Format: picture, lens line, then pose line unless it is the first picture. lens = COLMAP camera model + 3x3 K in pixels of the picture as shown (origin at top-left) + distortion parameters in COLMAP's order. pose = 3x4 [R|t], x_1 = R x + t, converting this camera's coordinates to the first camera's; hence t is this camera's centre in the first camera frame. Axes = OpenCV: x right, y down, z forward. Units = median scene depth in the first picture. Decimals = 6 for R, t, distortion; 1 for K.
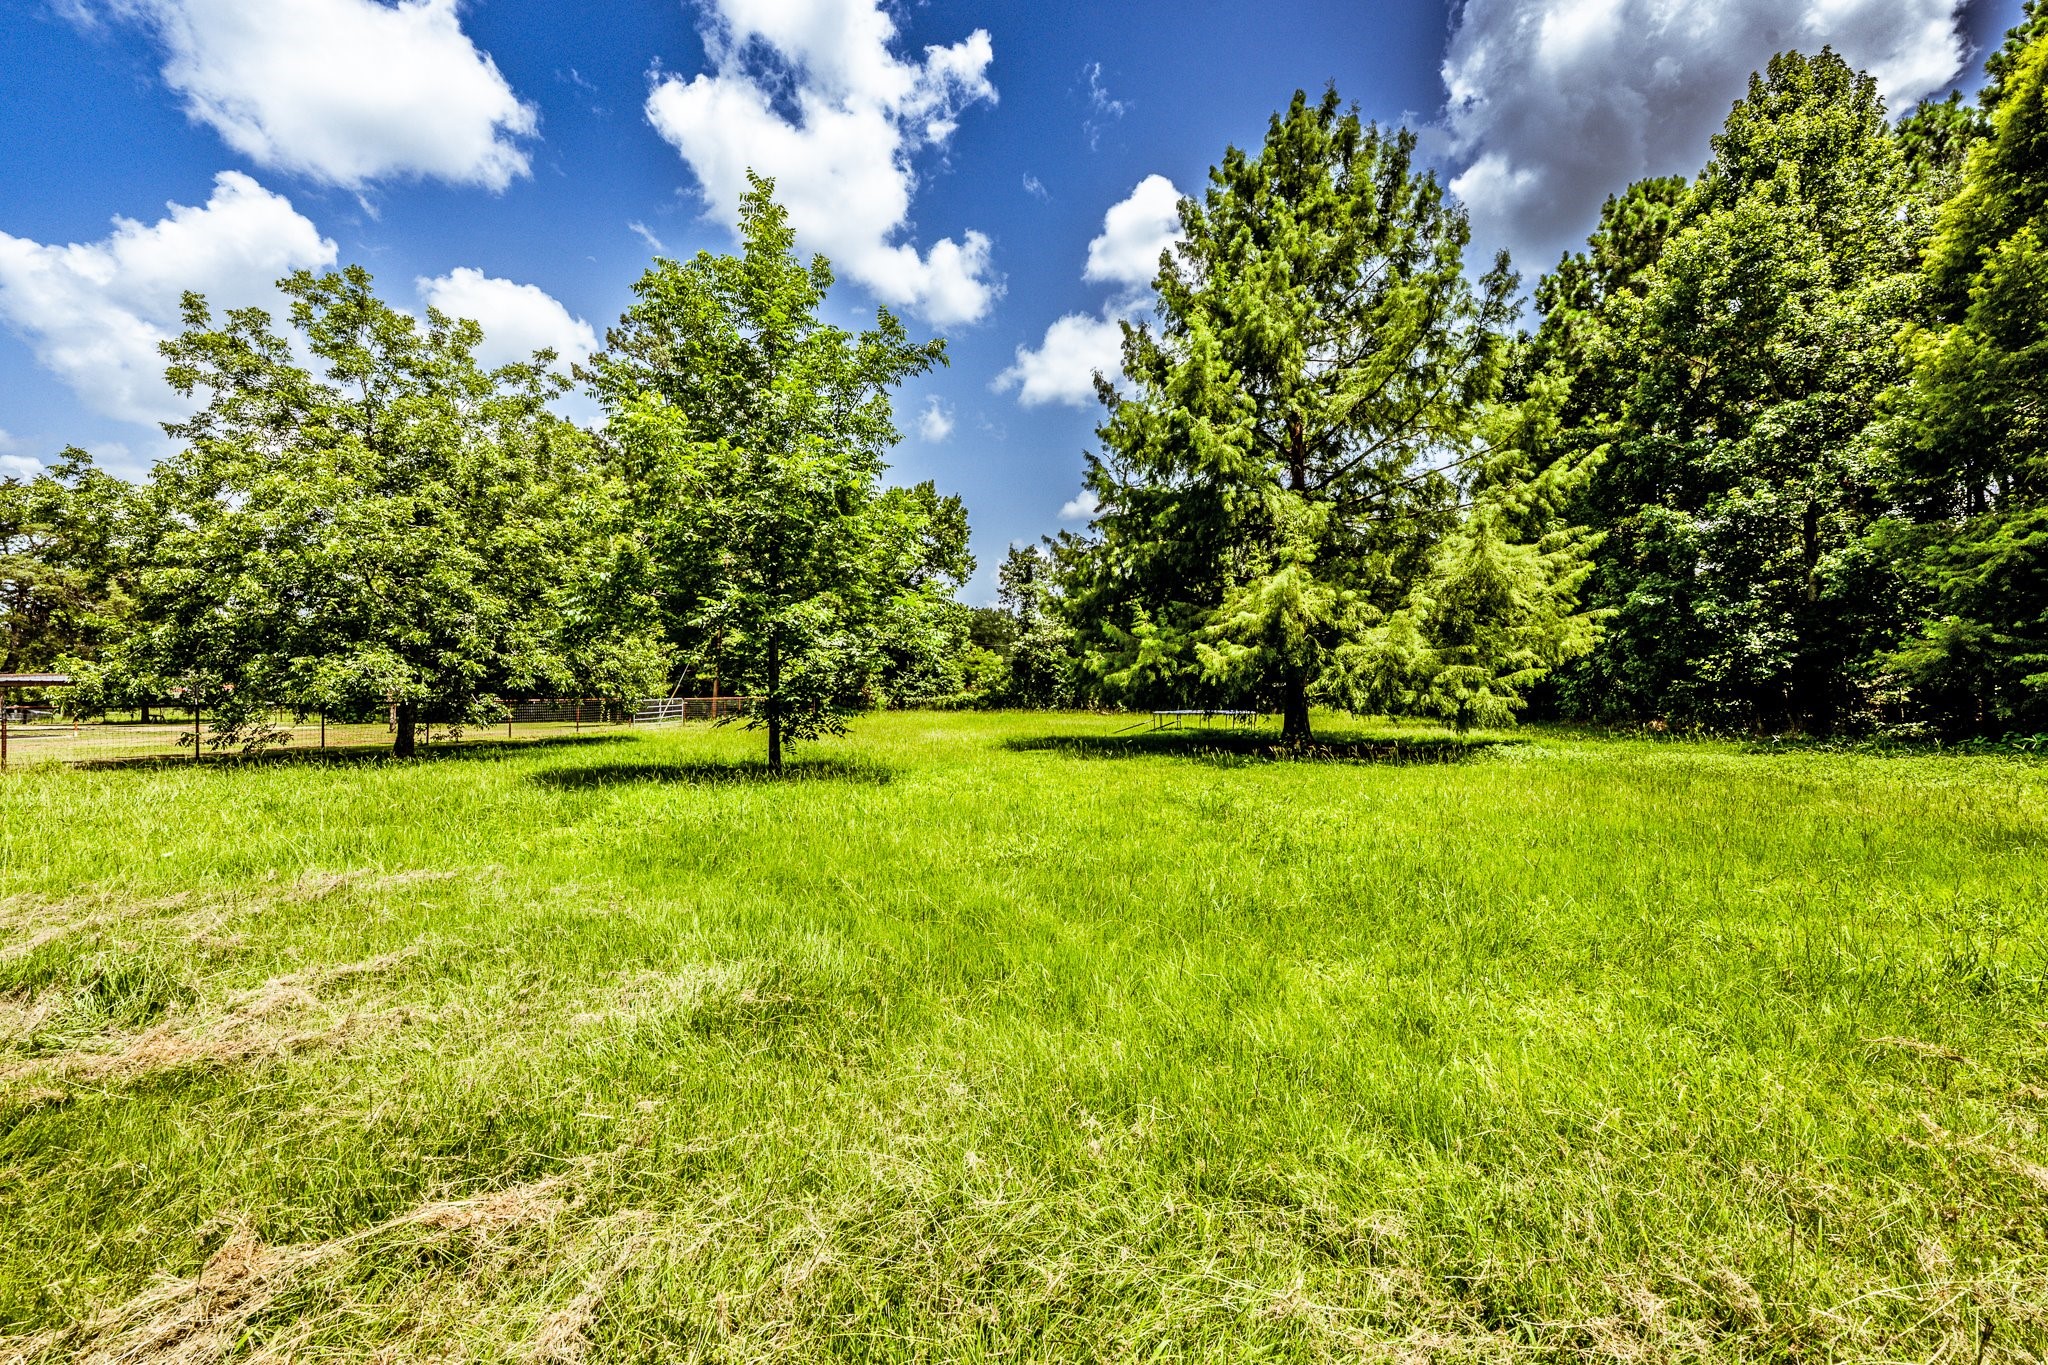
lens RADIAL K [[798.2, 0, 1019.2], [0, 798.2, 664.6], [0, 0, 1]] dist [0.001649, 0.000391]
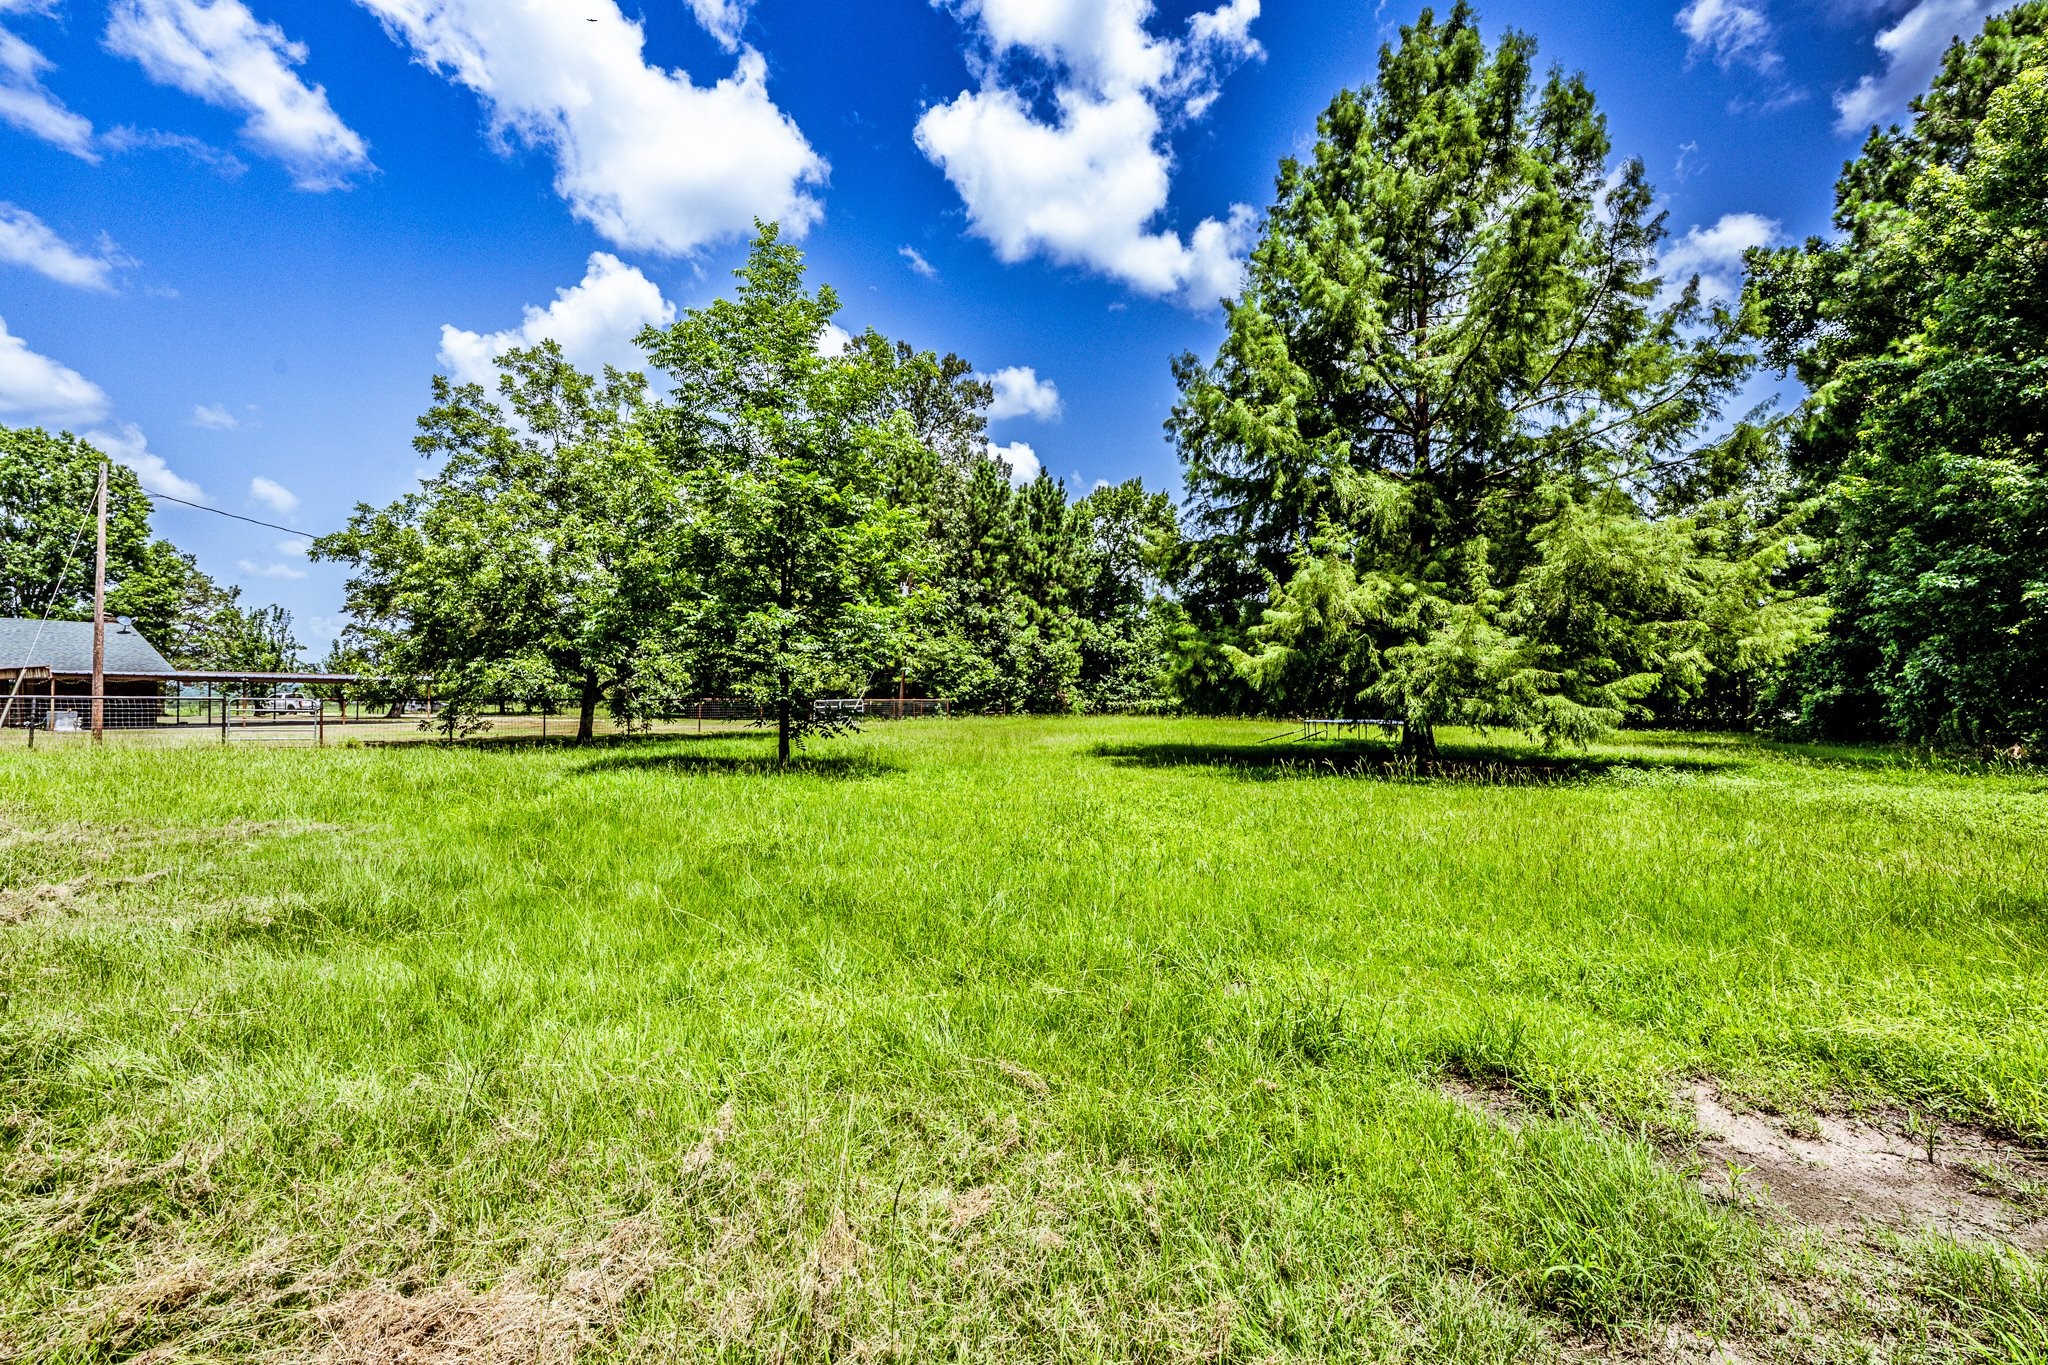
lens RADIAL K [[829.0, 0, 1030.0], [0, 829.0, 671.2], [0, 0, 1]] dist [0.001286, -0.000178]
pose [[0.955701, 0.002152, -0.294330, 0.246759], [-0.001096, 0.999992, 0.003754, 0.000536], [0.294336, -0.003265, 0.955696, 0.010882]]
